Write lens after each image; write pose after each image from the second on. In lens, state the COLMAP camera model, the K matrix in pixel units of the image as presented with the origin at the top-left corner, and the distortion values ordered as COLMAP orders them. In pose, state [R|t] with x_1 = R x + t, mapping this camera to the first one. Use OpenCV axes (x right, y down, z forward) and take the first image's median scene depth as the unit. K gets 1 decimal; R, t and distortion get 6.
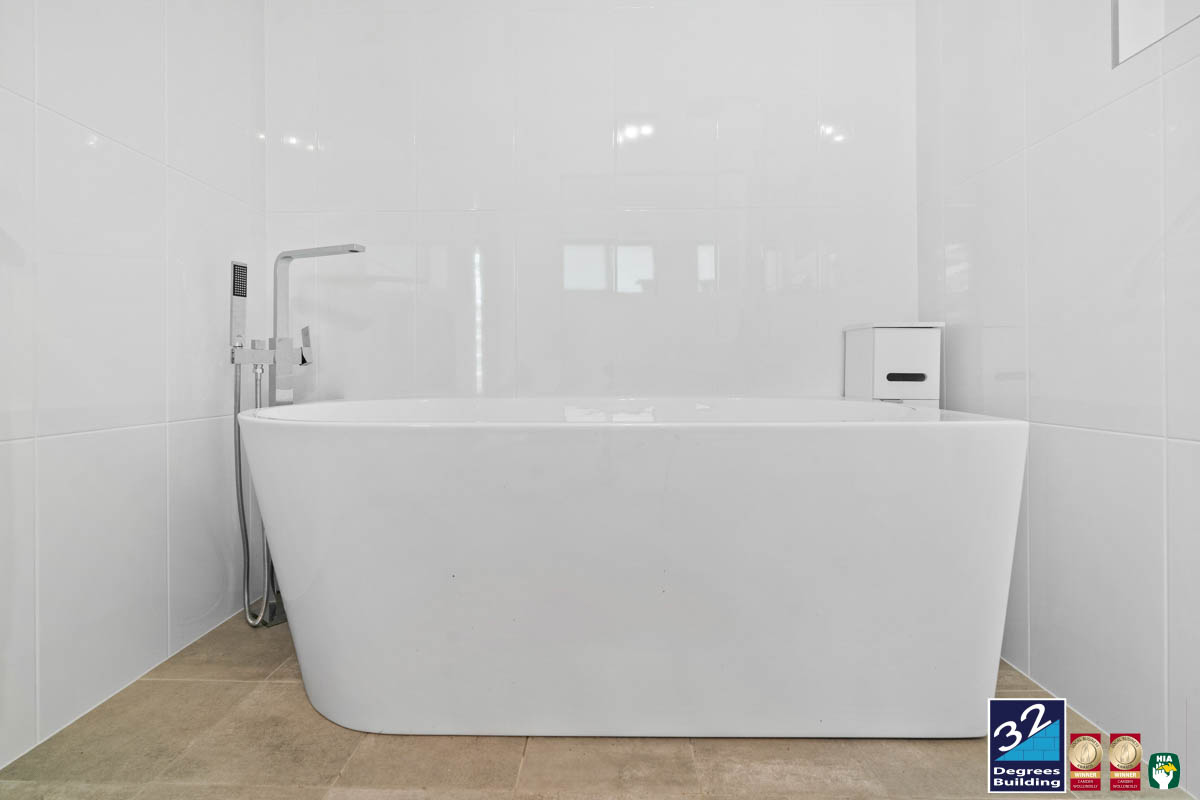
lens RADIAL K [[557.0, 0, 592.2], [0, 557.0, 394.2], [0, 0, 1]] dist [0.001526, 0.000608]
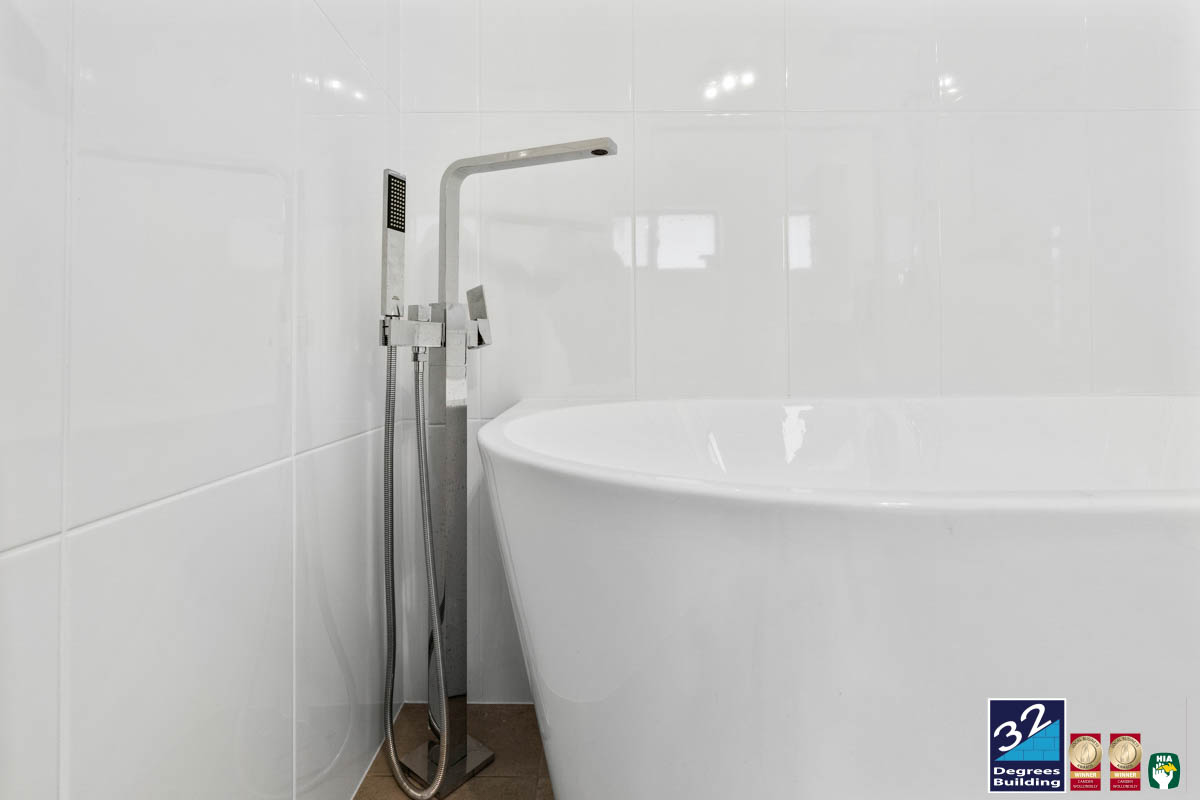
lens RADIAL K [[548.7, 0, 599.3], [0, 548.7, 367.7], [0, 0, 1]] dist [-0.000197, 0.000087]
pose [[0.999534, -0.000334, 0.030532, -0.435396], [0.000826, 0.999870, -0.016101, -0.021592], [-0.030523, 0.016119, 0.999404, 0.419538]]
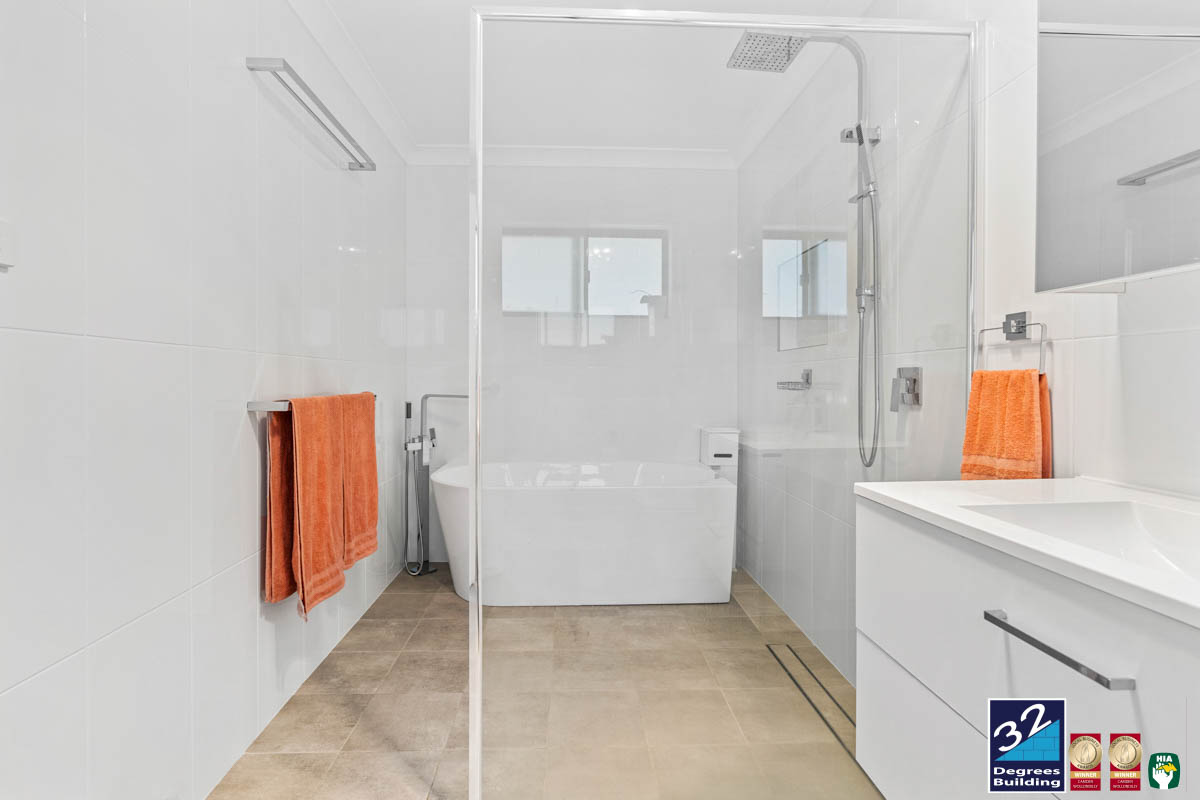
lens RADIAL K [[557.0, 0, 592.2], [0, 557.0, 394.2], [0, 0, 1]] dist [0.001526, 0.000608]
pose [[0.998358, 0.008148, 0.056695, -0.060129], [-0.008446, 0.999952, 0.005015, -0.283037], [-0.056651, -0.005486, 0.998379, -1.138792]]
